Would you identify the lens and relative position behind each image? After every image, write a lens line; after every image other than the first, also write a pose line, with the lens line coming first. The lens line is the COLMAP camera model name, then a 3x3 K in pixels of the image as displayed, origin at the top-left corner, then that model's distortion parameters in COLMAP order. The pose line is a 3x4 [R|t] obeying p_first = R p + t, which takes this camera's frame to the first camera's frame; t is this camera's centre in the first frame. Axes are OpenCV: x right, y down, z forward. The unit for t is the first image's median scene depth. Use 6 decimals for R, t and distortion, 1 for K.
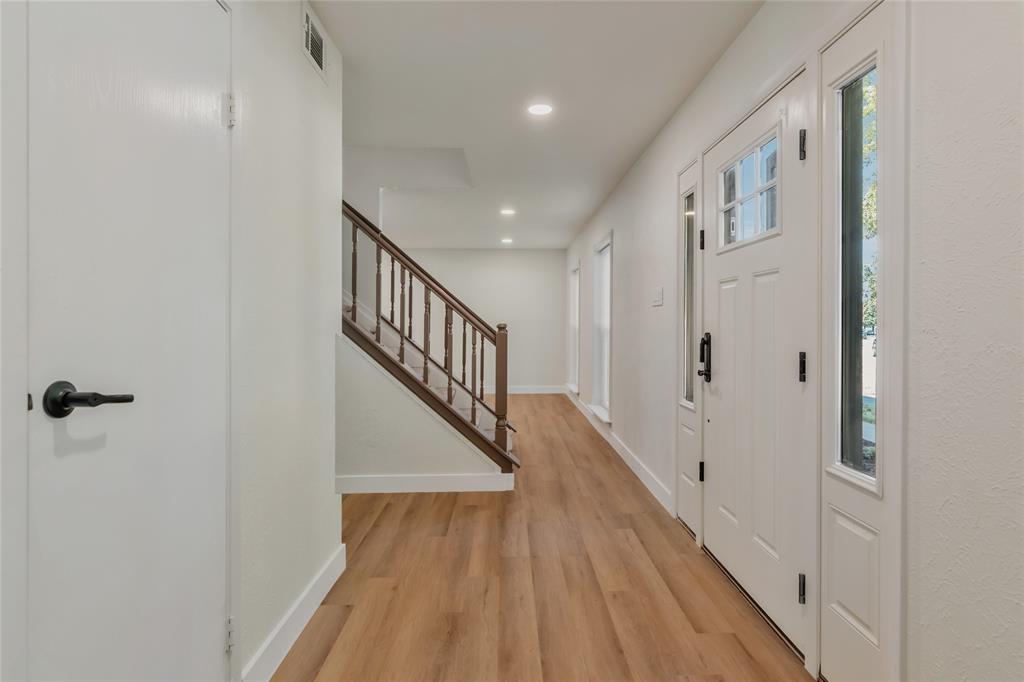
lens RADIAL K [[507.3, 0, 520.6], [0, 507.3, 318.9], [0, 0, 1]] dist [-0.000217, -0.000225]
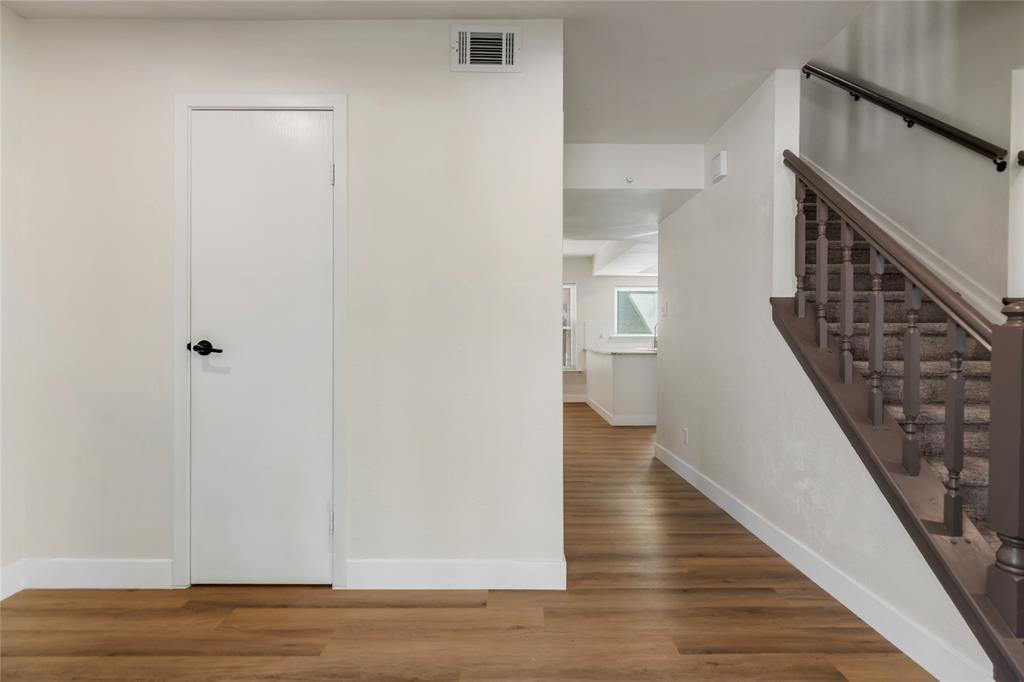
lens RADIAL K [[507.3, 0, 520.6], [0, 507.3, 318.9], [0, 0, 1]] dist [-0.000217, -0.000225]
pose [[-0.020621, -0.026994, -0.999423, 0.711760], [0.011800, 0.999559, -0.027241, 0.047307], [0.999718, -0.012355, -0.020293, 1.197096]]
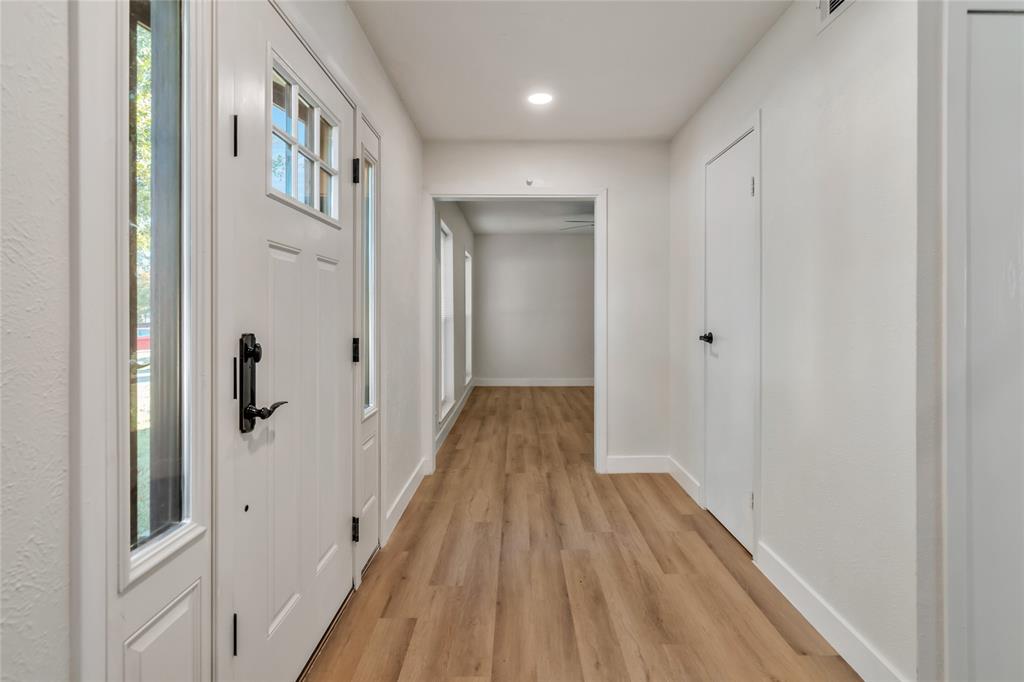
lens RADIAL K [[507.3, 0, 520.6], [0, 507.3, 318.9], [0, 0, 1]] dist [-0.000217, -0.000225]
pose [[-0.999857, 0.000863, 0.016883, 0.121084], [0.000743, 0.999975, -0.007098, 0.025675], [-0.016889, -0.007084, -0.999832, 2.012641]]
